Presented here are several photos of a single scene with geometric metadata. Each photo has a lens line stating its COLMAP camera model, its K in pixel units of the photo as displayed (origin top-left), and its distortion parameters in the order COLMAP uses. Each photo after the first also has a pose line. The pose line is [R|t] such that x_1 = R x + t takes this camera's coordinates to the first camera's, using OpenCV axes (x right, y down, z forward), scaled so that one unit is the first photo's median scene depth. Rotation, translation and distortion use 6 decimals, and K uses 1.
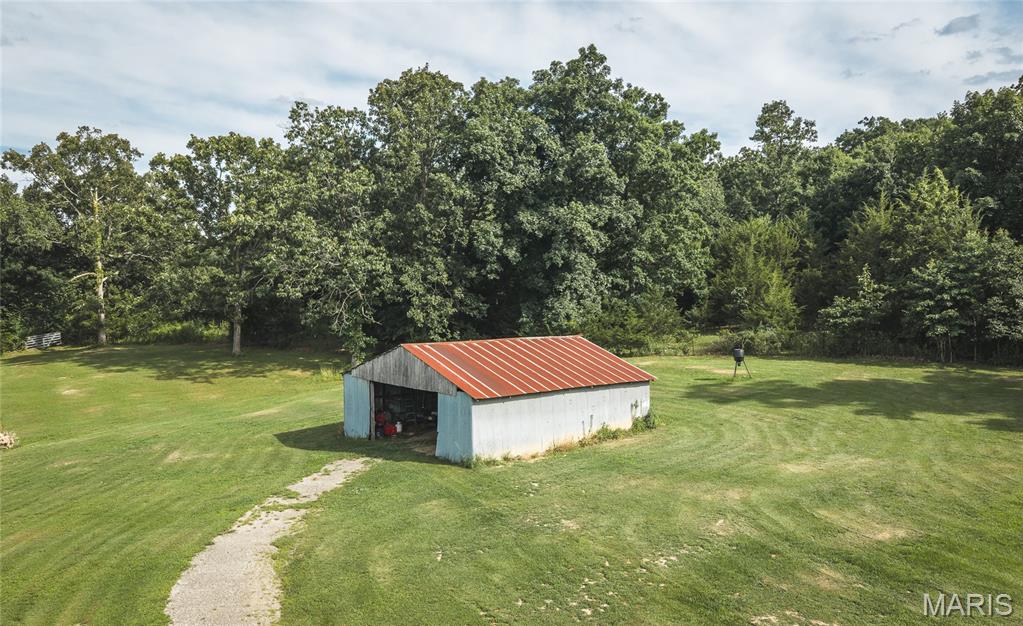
lens RADIAL K [[853.7, 0, 511.9], [0, 853.7, 319.8], [0, 0, 1]] dist [0.010203, -0.020370]
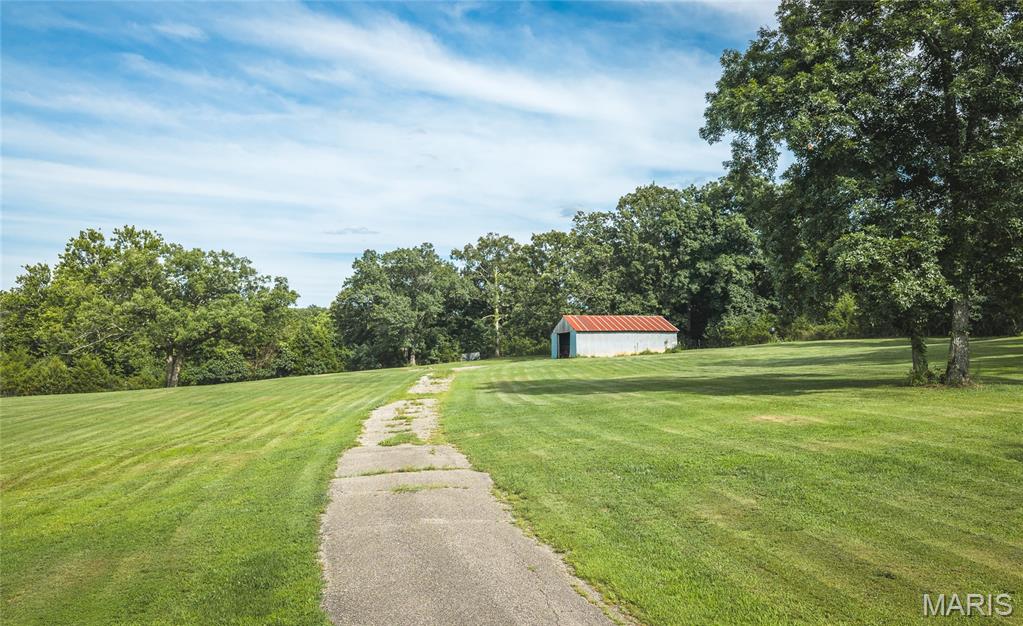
lens RADIAL K [[853.7, 0, 510.7], [0, 853.7, 311.3], [0, 0, 1]] dist [0.010203, -0.020370]
pose [[0.872629, -0.037057, -0.486975, 0.501633], [-0.013118, 0.994979, -0.099220, 0.141516], [0.488207, 0.092970, 0.867762, -0.638377]]
